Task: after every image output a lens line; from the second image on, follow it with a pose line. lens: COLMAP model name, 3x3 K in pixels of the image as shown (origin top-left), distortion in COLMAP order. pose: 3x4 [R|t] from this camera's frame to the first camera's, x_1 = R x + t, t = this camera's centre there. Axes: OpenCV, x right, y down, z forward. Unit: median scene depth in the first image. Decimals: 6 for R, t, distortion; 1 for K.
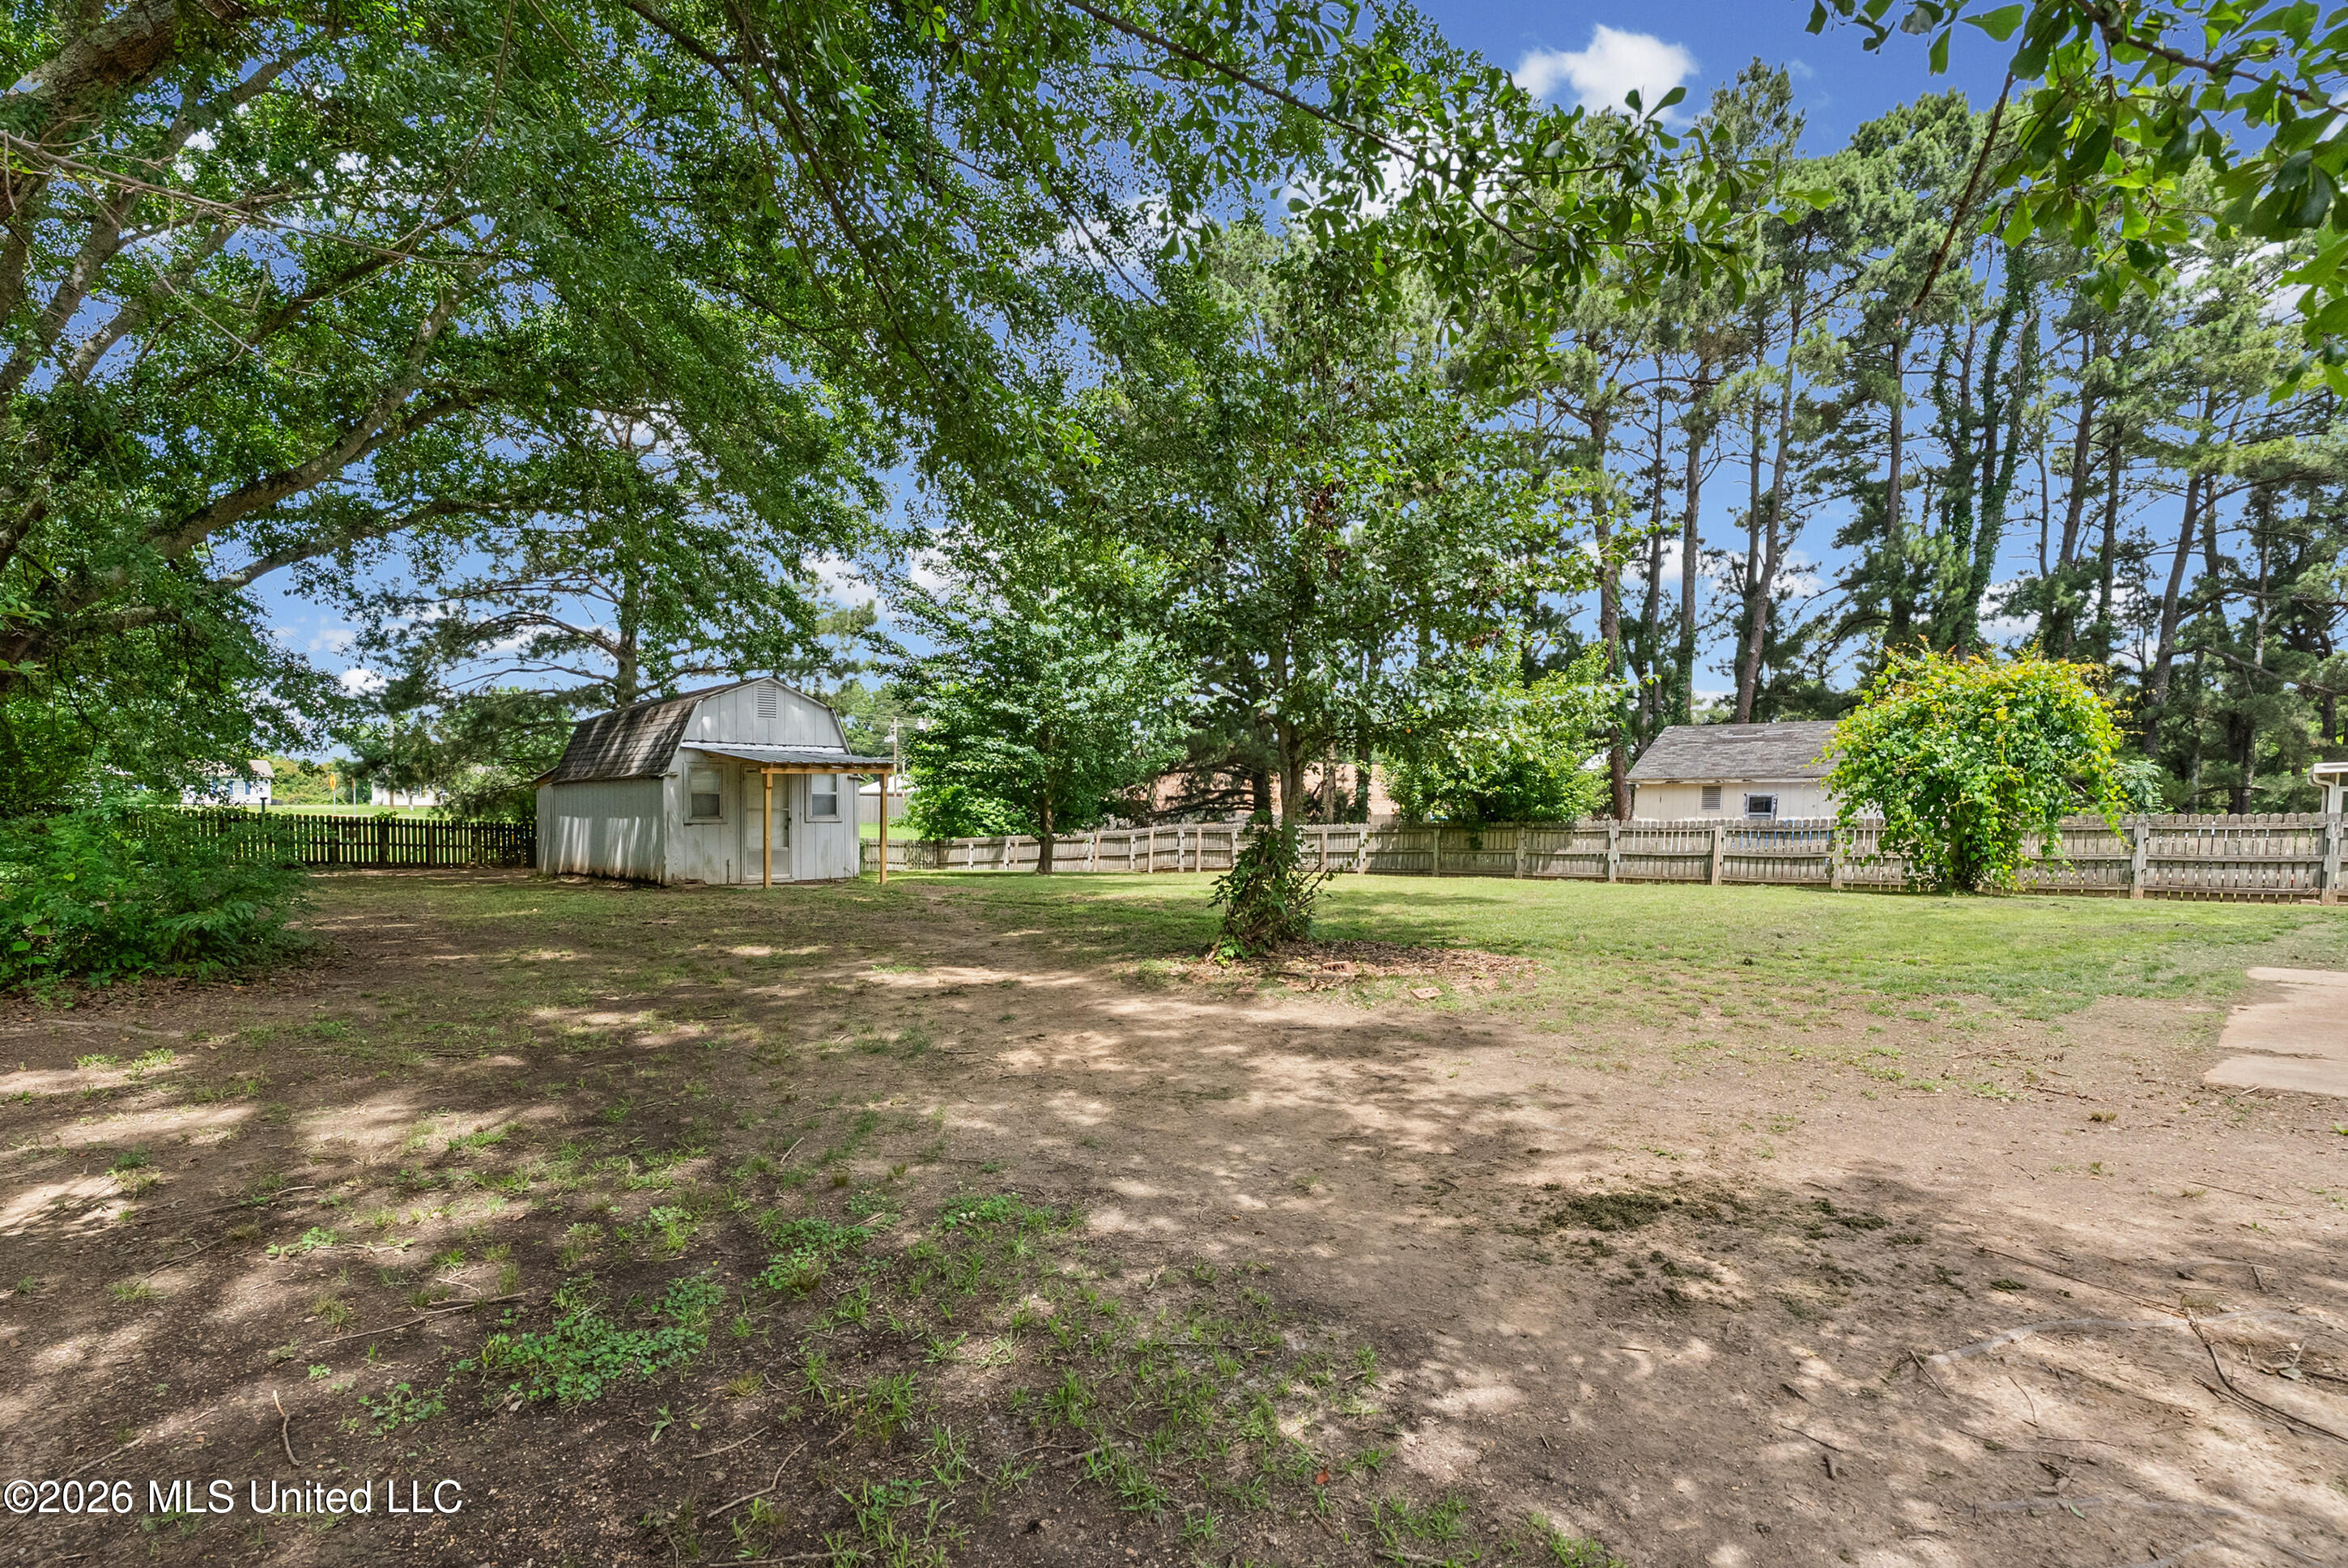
lens RADIAL K [[1043.4, 0, 1174.0], [0, 1043.4, 784.0], [0, 0, 1]] dist [0.000249, -0.000050]
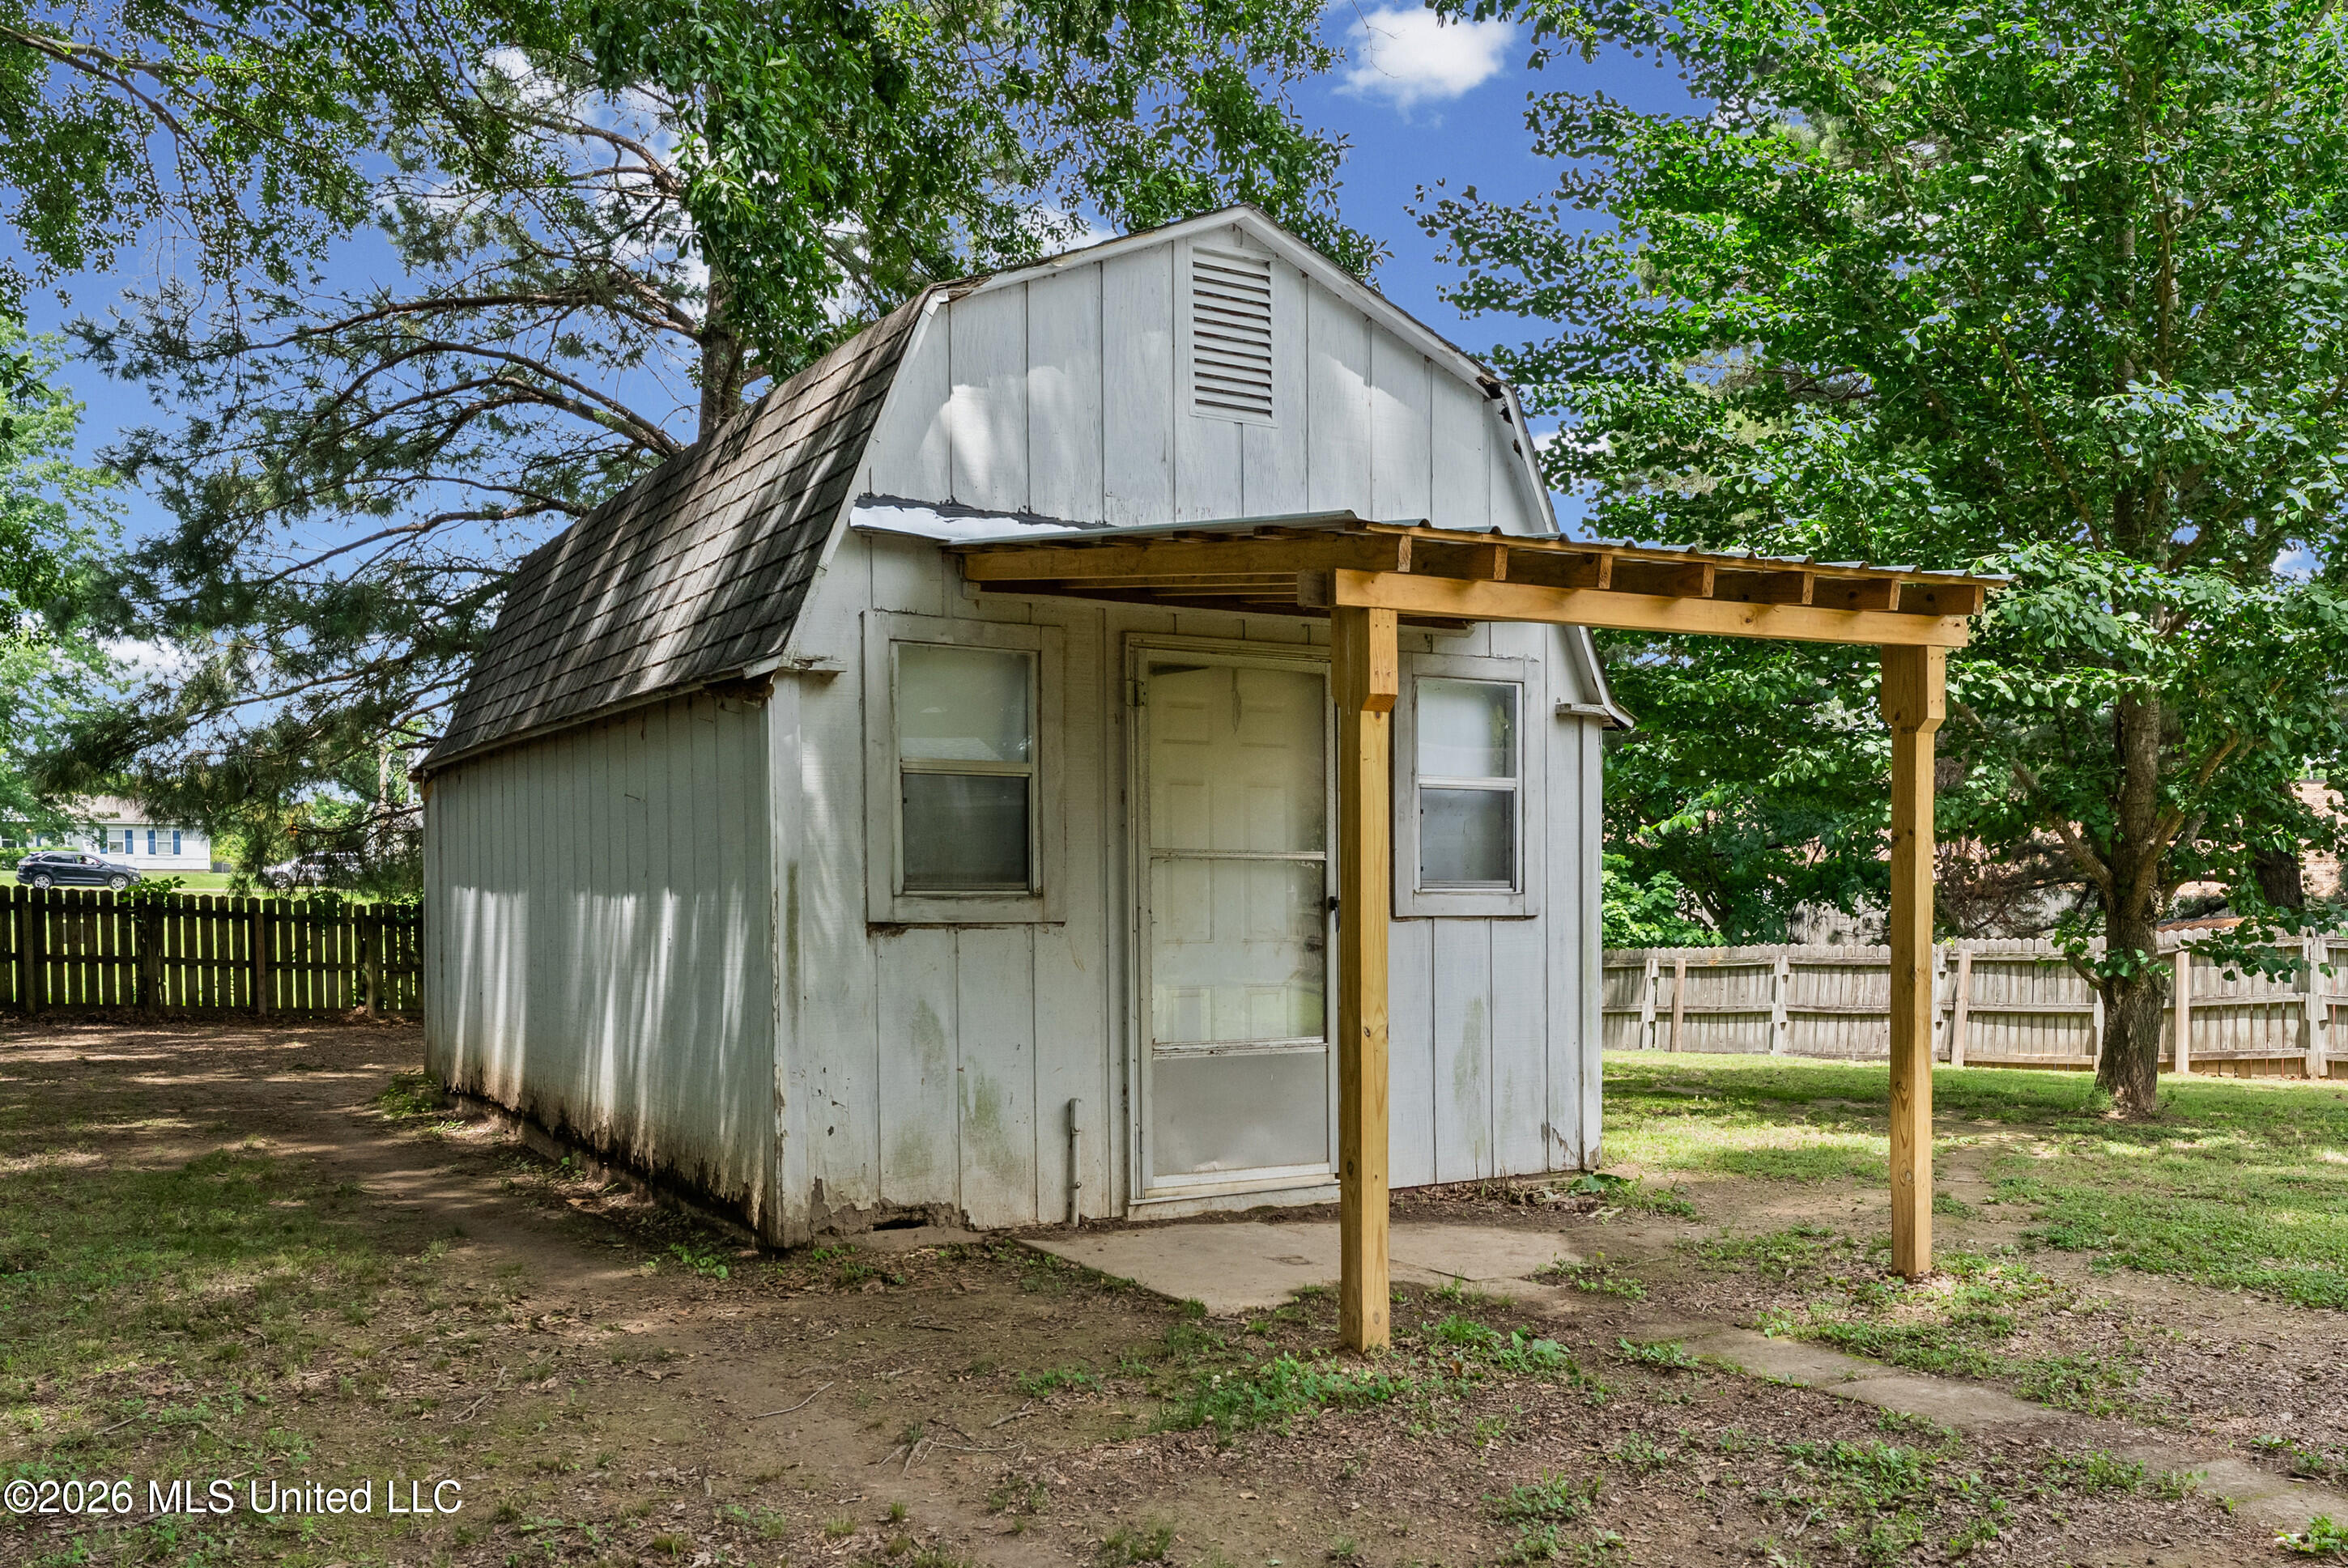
lens RADIAL K [[1944.5, 0, 1172.5], [0, 1944.5, 856.7], [0, 0, 1]] dist [-0.001003, 0.000627]
pose [[0.962732, -0.000810, -0.270457, -0.300655], [0.003560, 0.999947, 0.009680, 0.021138], [0.270435, -0.010282, 0.962683, 0.632130]]
